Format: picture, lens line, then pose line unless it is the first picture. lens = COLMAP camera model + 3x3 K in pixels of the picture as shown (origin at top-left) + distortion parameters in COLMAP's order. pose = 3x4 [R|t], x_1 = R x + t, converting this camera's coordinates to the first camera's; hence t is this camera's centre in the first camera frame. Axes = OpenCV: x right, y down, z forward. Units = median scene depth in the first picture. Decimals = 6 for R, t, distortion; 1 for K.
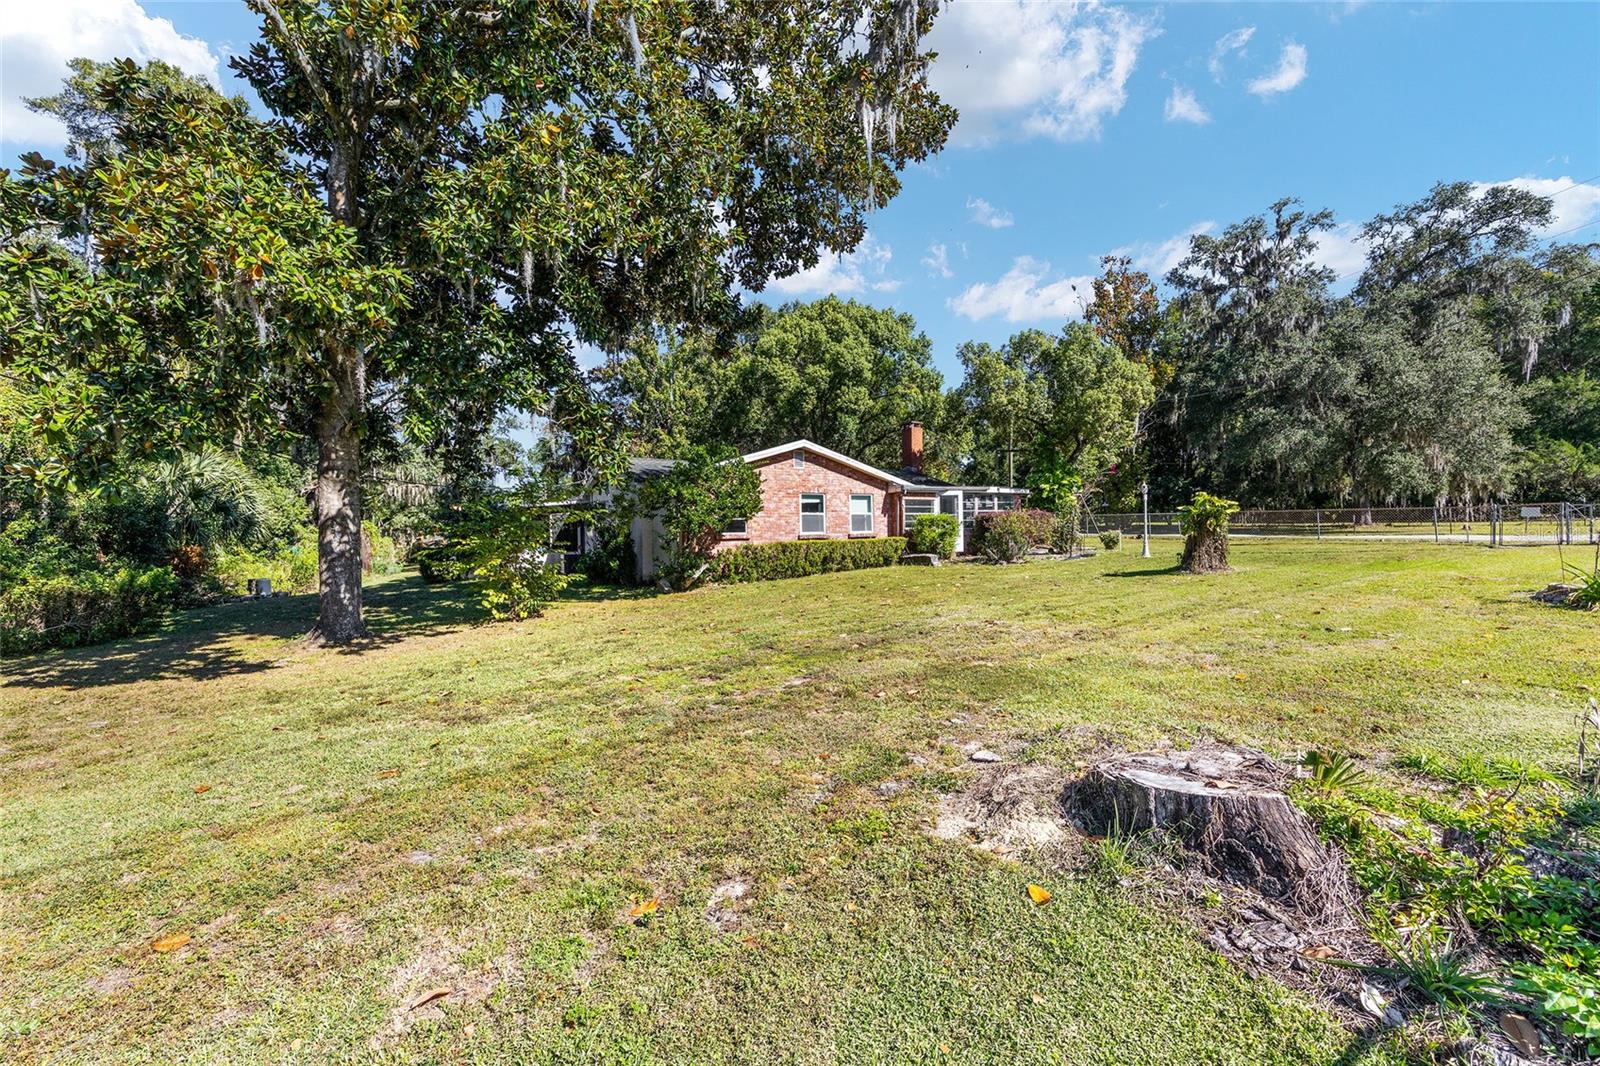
lens RADIAL K [[646.0, 0, 801.0], [0, 646.0, 532.2], [0, 0, 1]] dist [-0.002132, 0.000683]
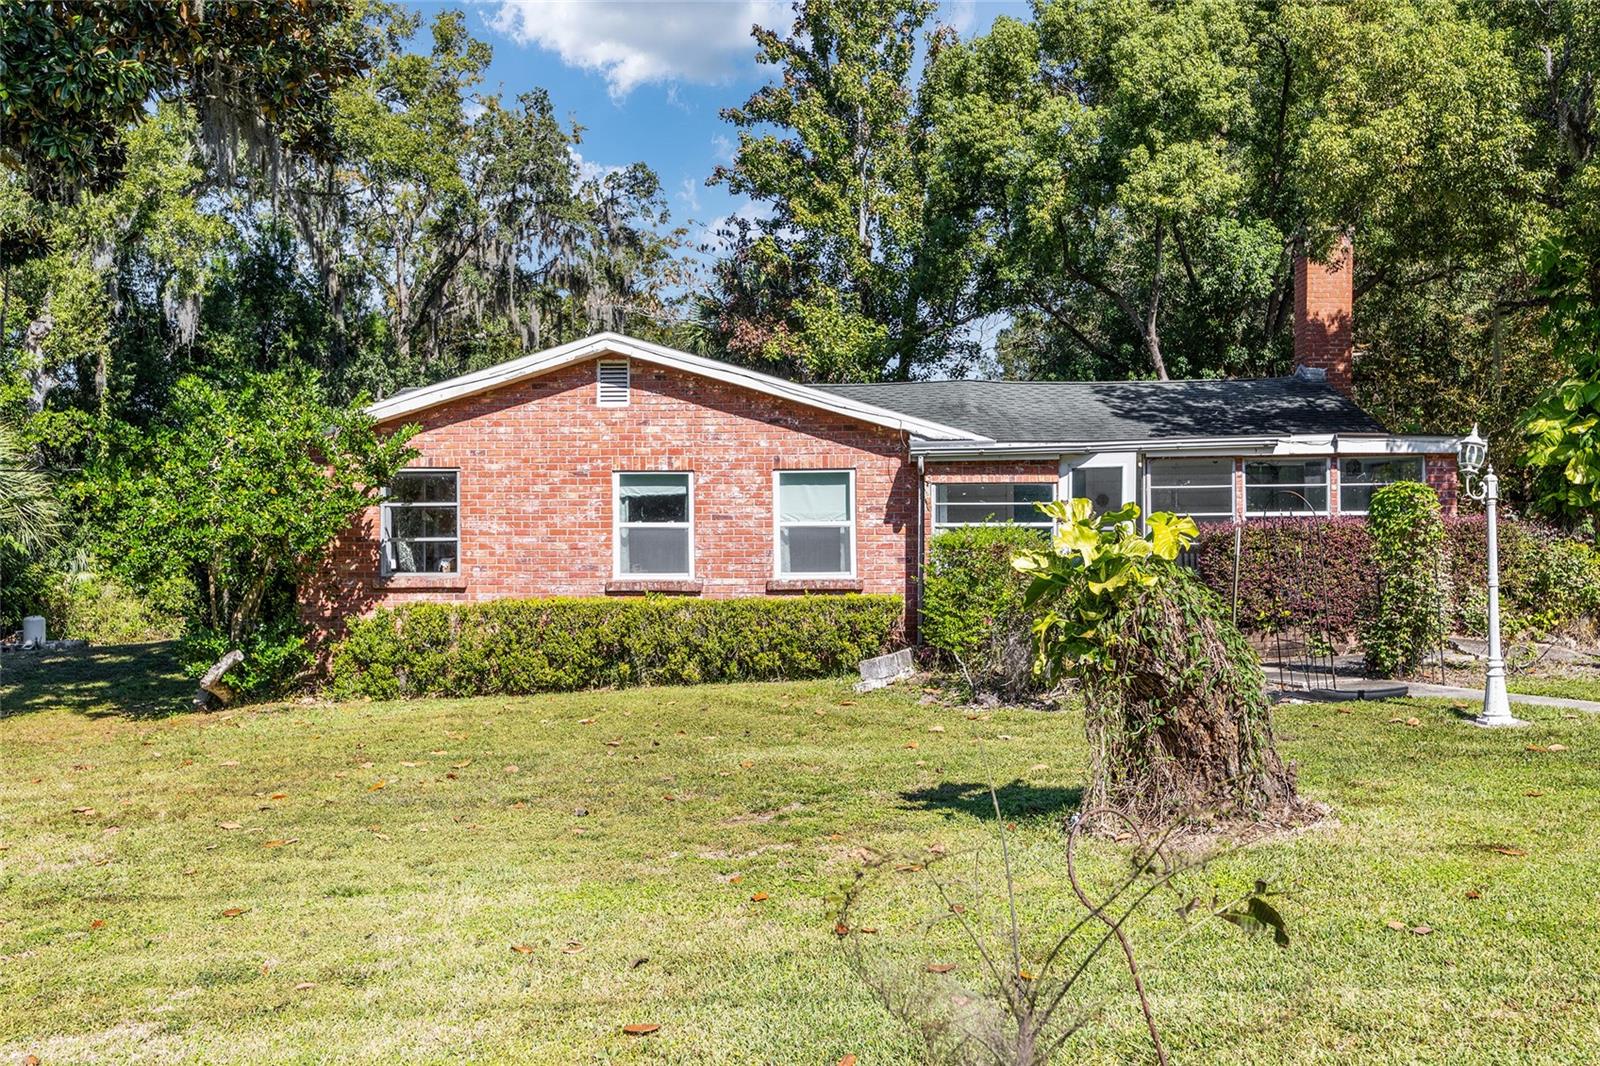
lens RADIAL K [[1567.0, 0, 800.0], [0, 1567.0, 530.3], [0, 0, 1]] dist [0.005457, 0.000000]
pose [[0.833242, 0.010787, -0.552803, 0.576877], [-0.009401, 0.999942, 0.005343, -0.030590], [0.552828, 0.000745, 0.833295, 0.283644]]
